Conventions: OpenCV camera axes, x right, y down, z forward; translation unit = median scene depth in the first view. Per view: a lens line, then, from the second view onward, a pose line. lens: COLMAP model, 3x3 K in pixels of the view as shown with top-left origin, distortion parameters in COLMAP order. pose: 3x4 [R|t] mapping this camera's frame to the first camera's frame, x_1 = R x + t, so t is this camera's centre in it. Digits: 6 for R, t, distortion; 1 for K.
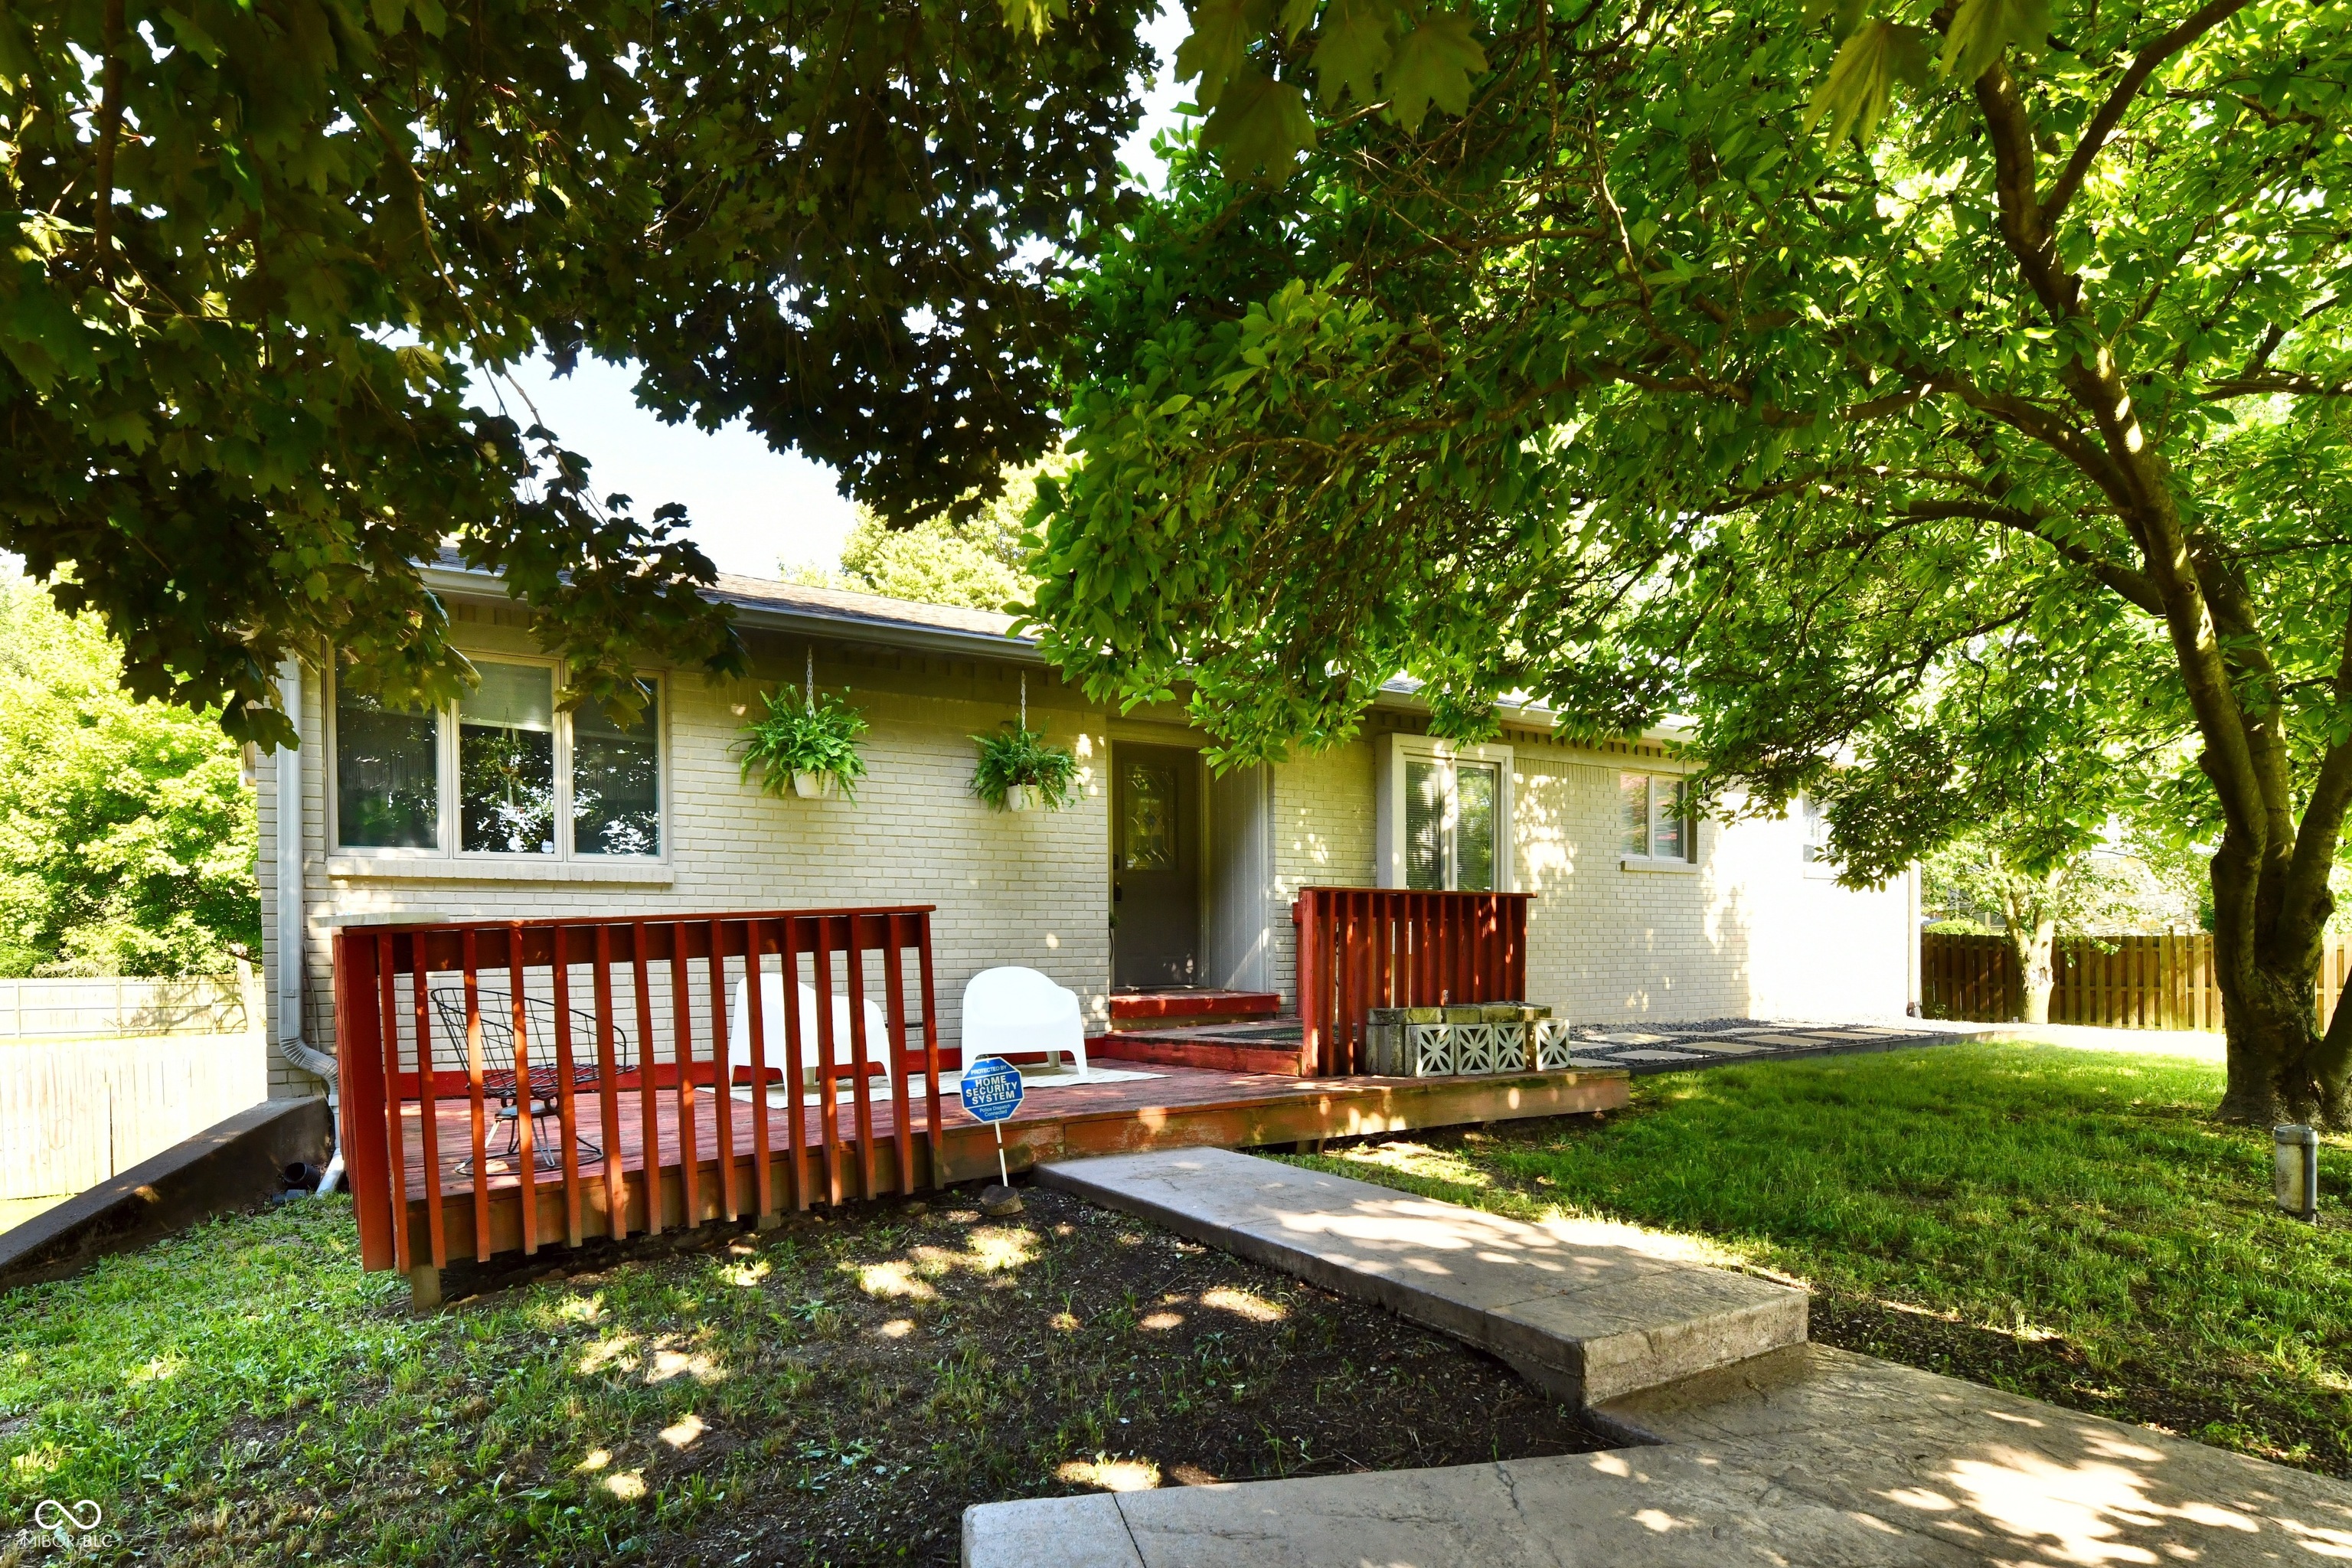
lens RADIAL K [[1250.1, 0, 1175.9], [0, 1250.1, 958.1], [0, 0, 1]] dist [0.002678, 0.001050]
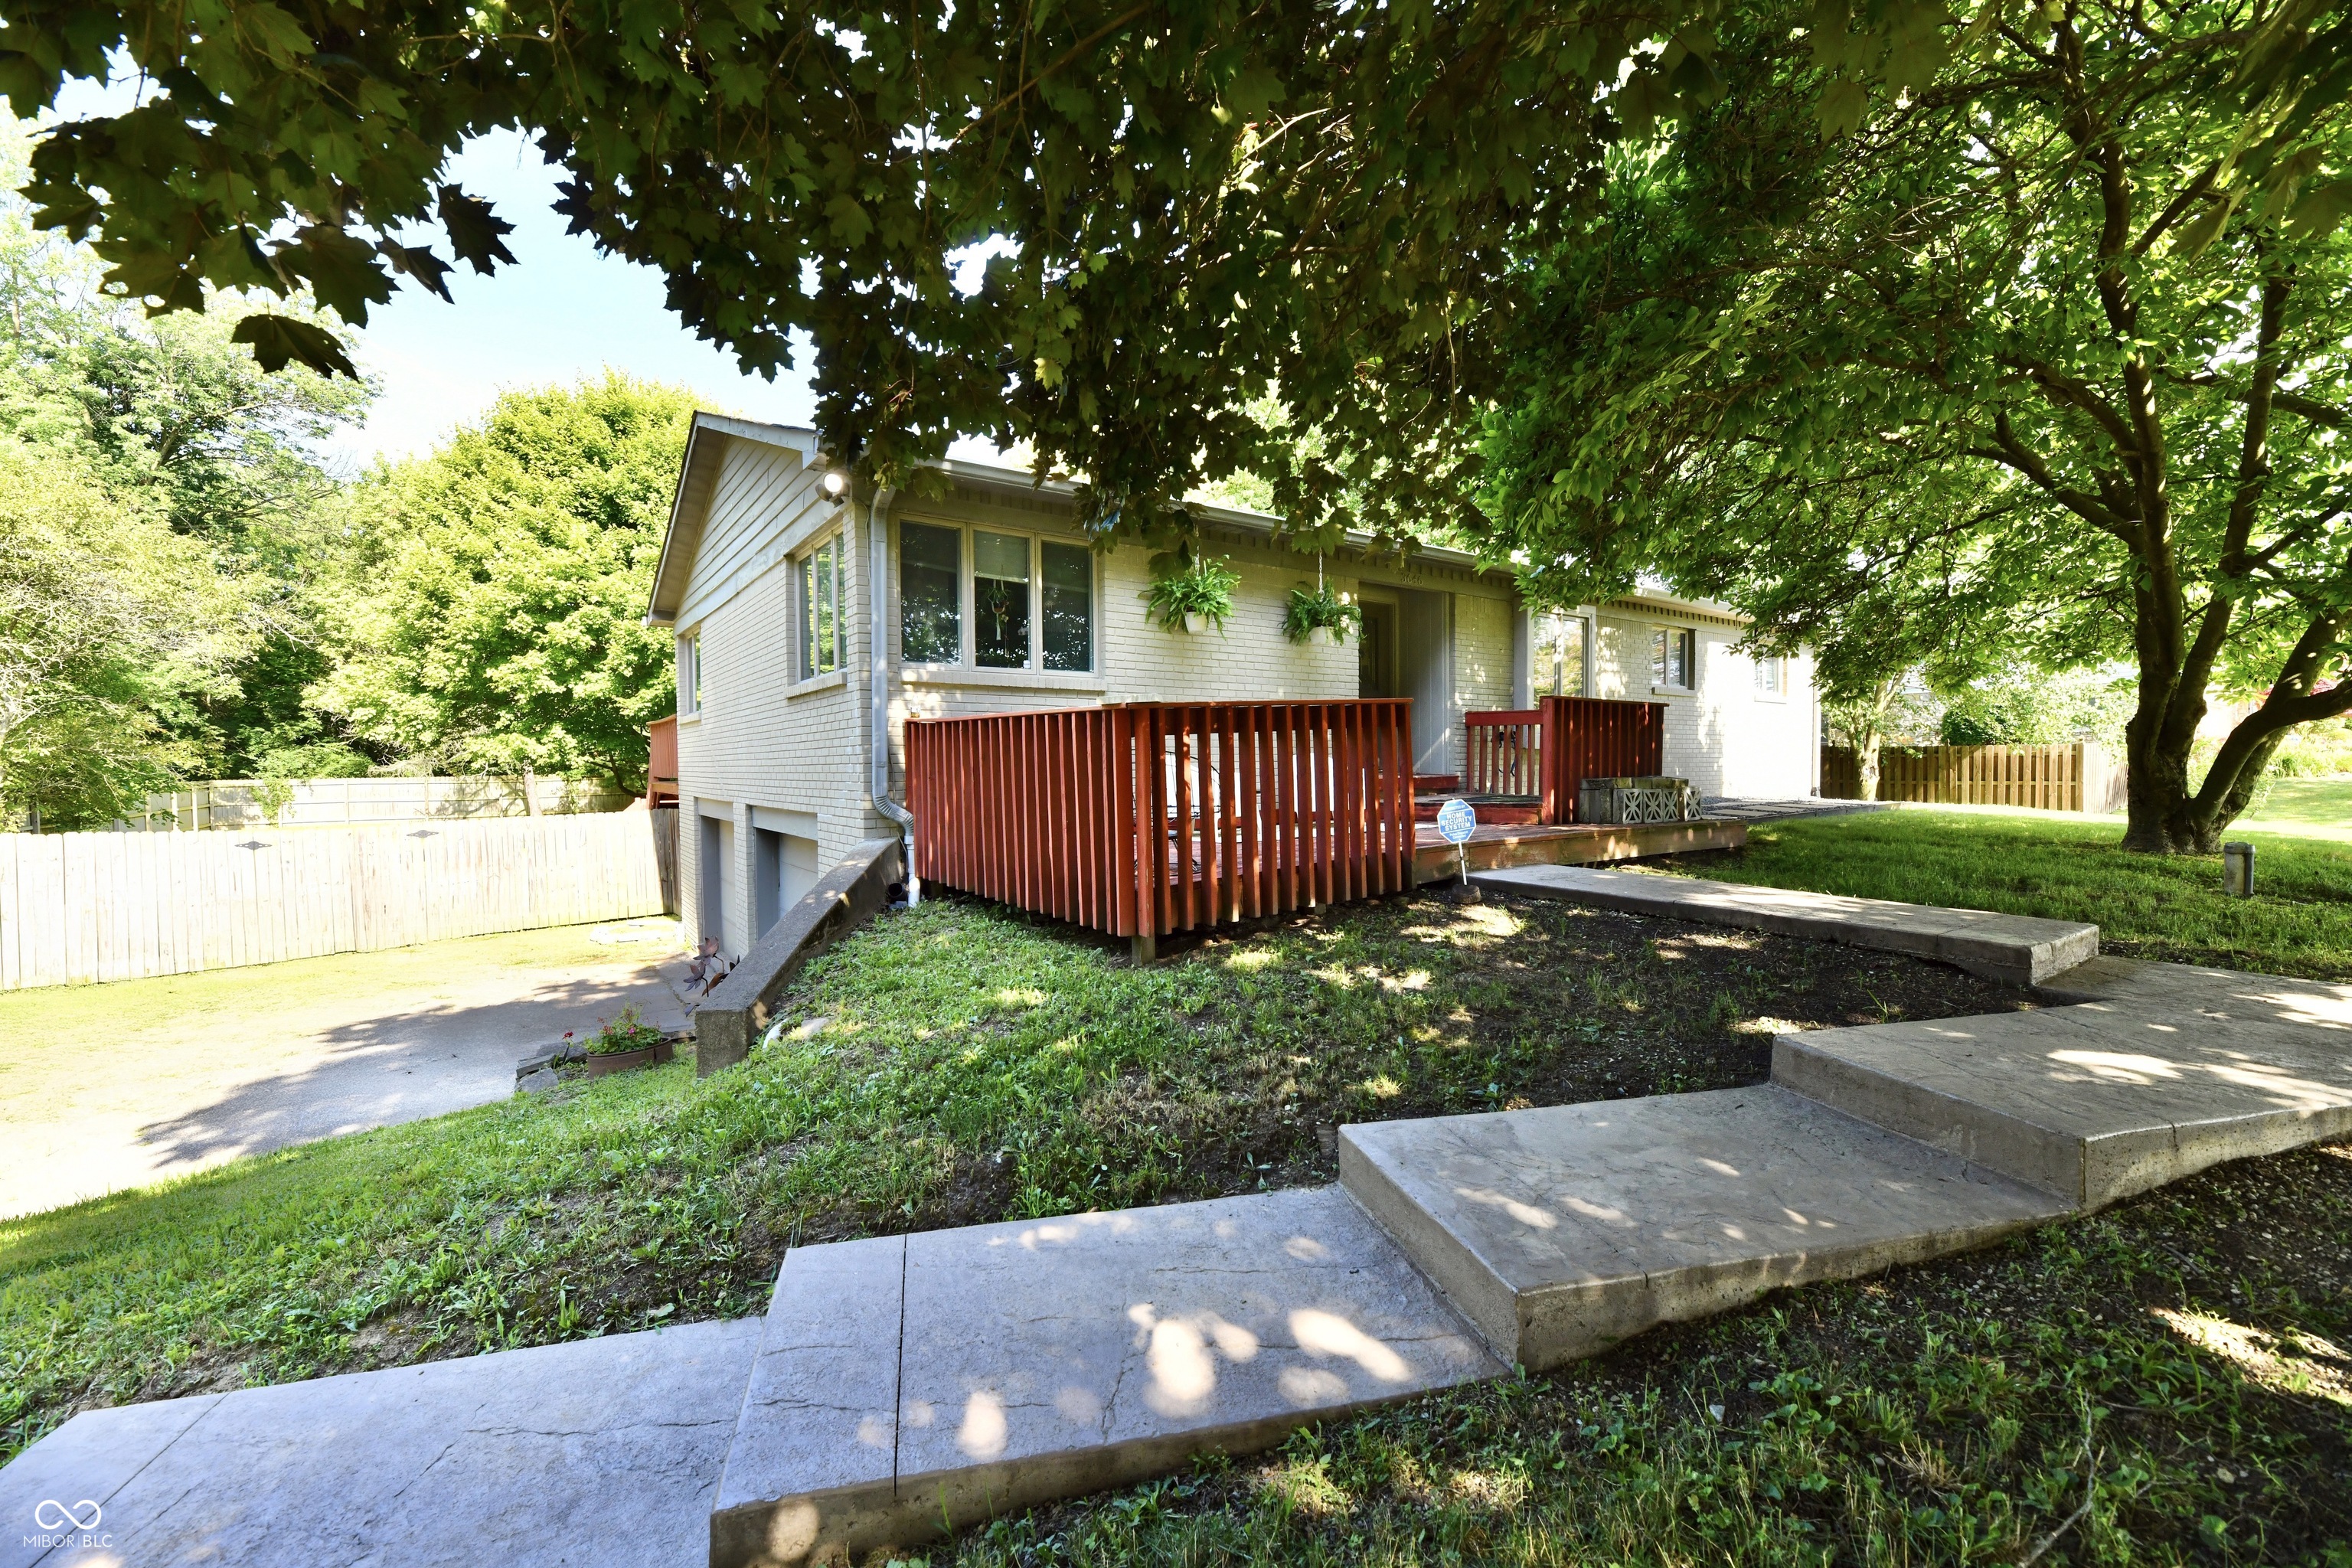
lens RADIAL K [[933.4, 0, 1176.0], [0, 933.4, 784.0], [0, 0, 1]] dist [-0.001787, -0.000298]
pose [[0.997951, 0.000119, 0.063981, -0.308713], [-0.000810, 0.999942, 0.010764, 0.027337], [-0.063976, -0.010794, 0.997893, -0.055290]]
